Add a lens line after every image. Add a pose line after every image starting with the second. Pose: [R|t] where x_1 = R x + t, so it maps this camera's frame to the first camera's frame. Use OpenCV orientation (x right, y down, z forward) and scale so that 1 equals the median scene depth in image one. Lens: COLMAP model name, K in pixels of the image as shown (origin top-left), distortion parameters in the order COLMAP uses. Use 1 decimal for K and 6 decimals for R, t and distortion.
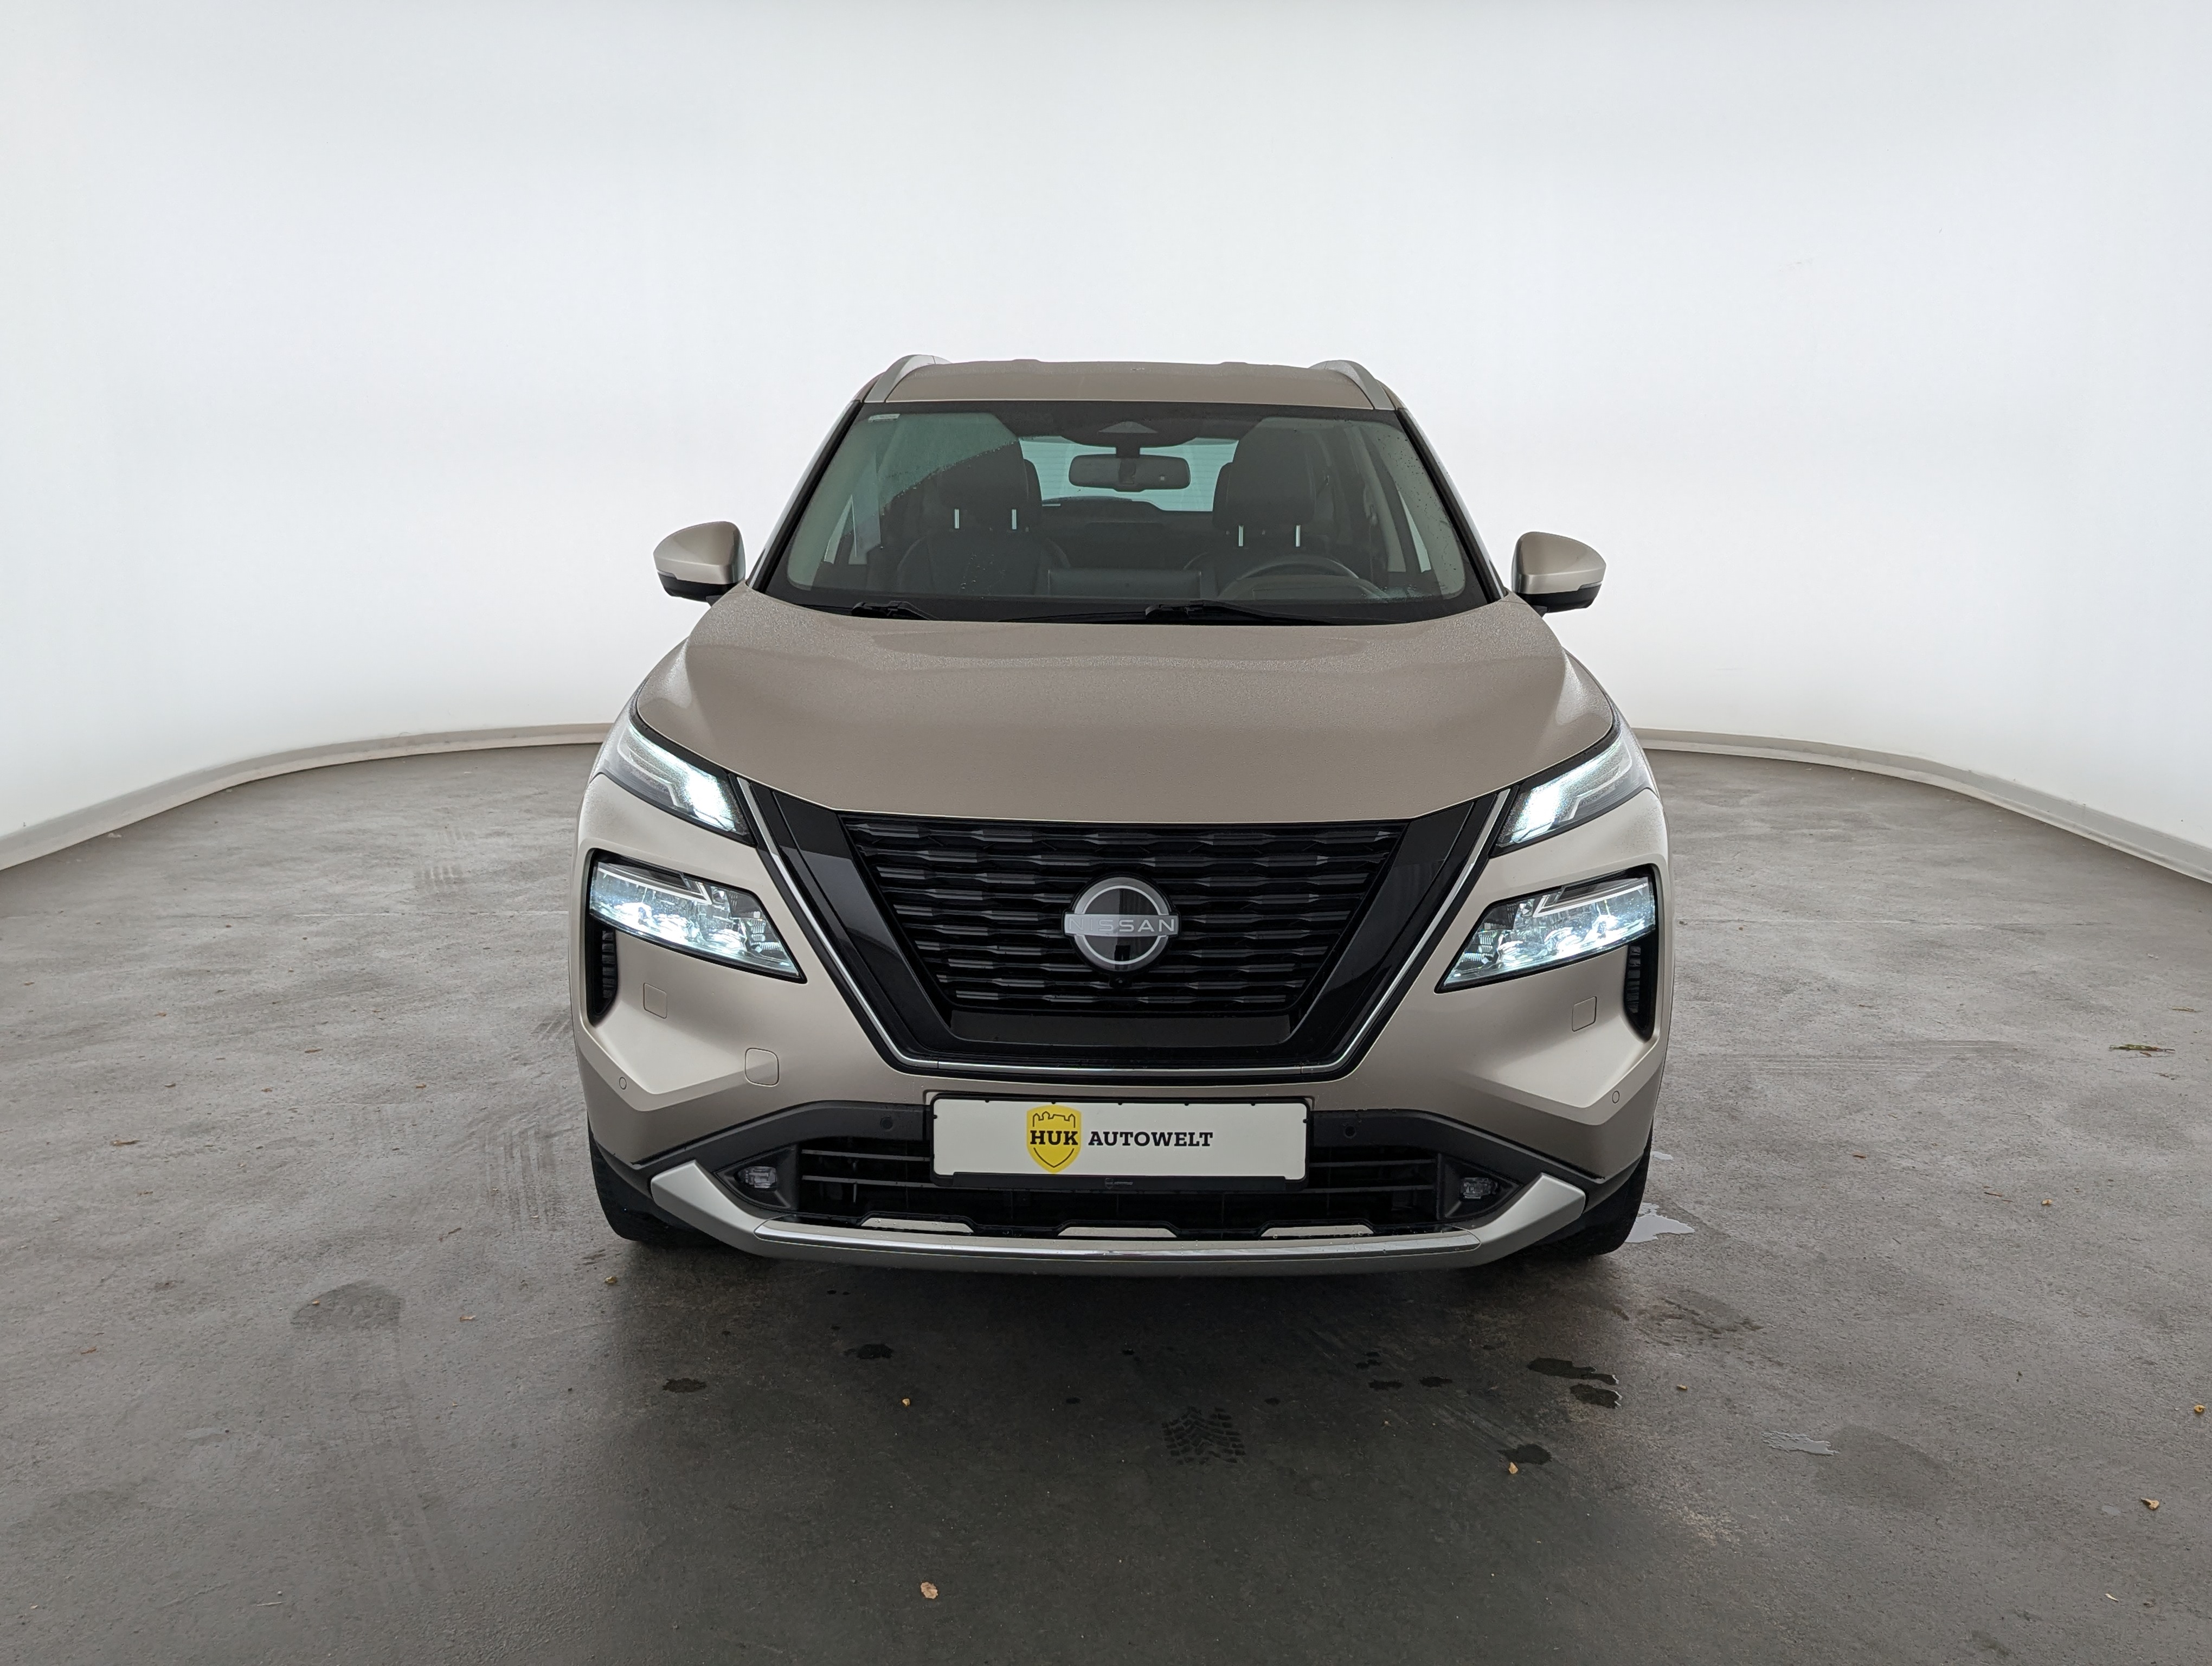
lens RADIAL K [[2048.7, 0, 1110.3], [0, 2048.7, 822.8], [0, 0, 1]] dist [0.032672, 0.000000]
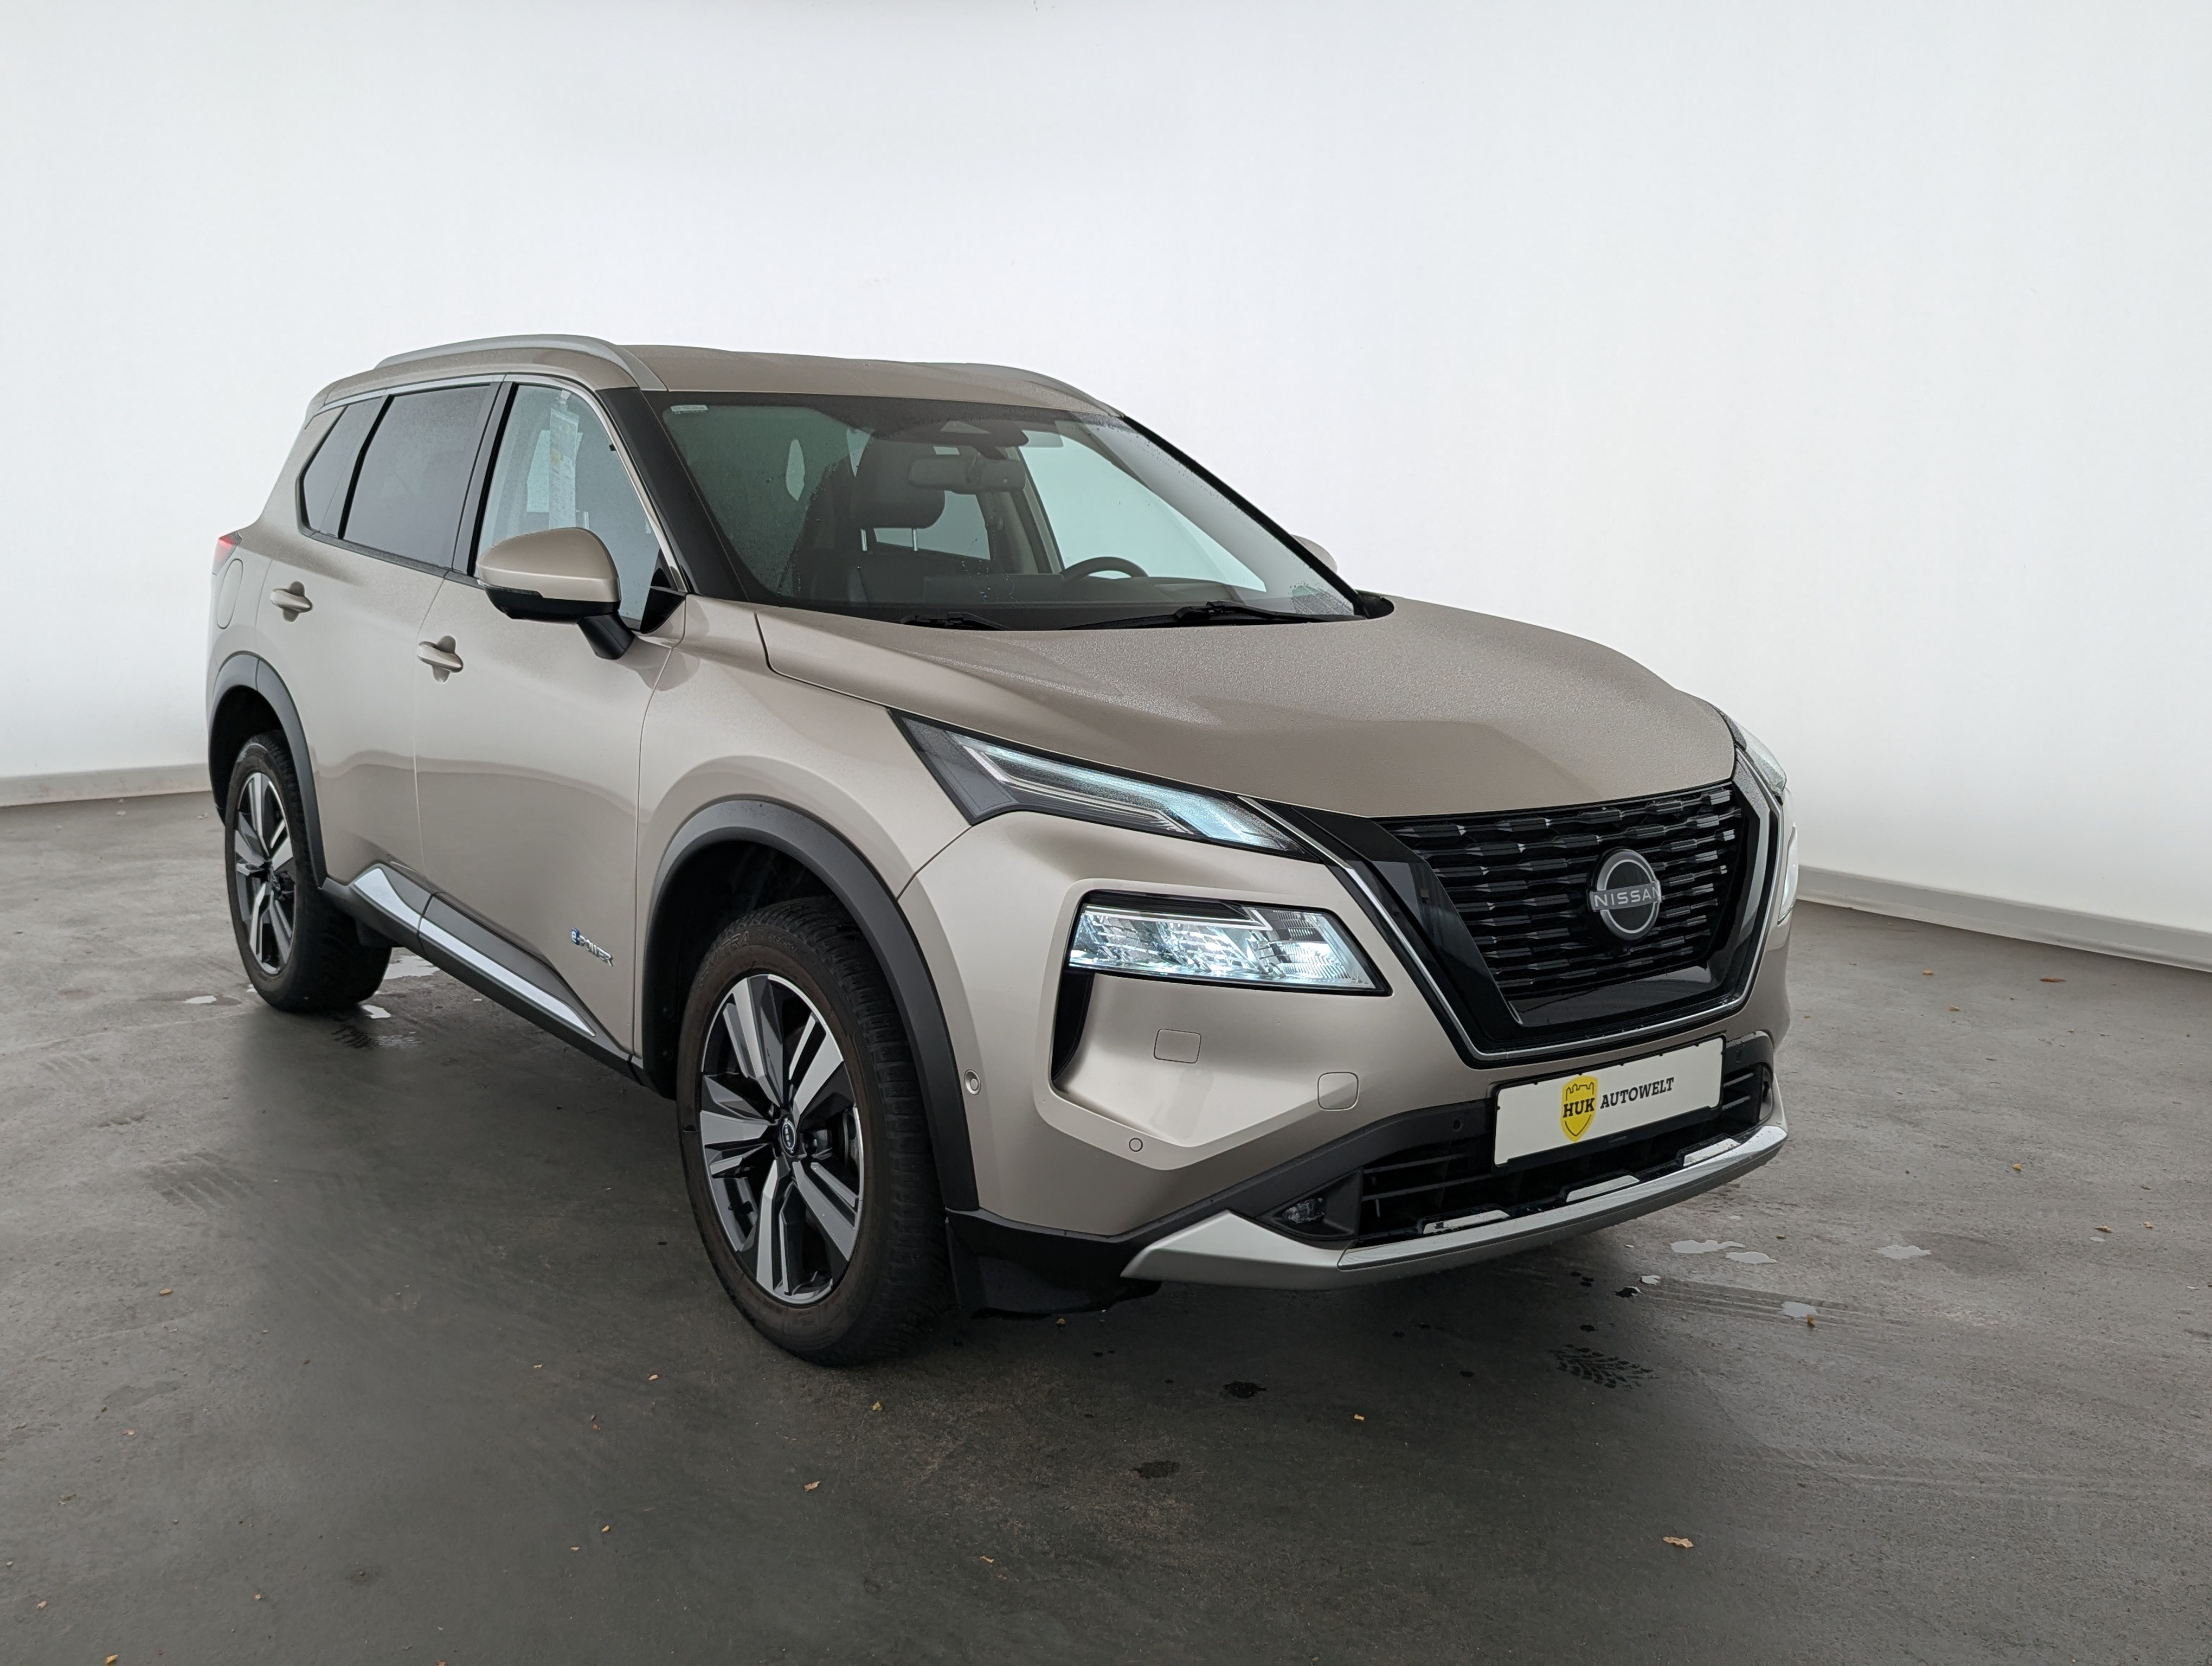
lens RADIAL K [[2048.7, 0, 1116.2], [0, 2048.7, 848.3], [0, 0, 1]] dist [0.032672, 0.000000]
pose [[0.770230, -0.094326, 0.630752, -0.858603], [0.095369, 0.994917, 0.032327, -0.034596], [-0.630596, 0.035255, 0.775310, 0.331093]]
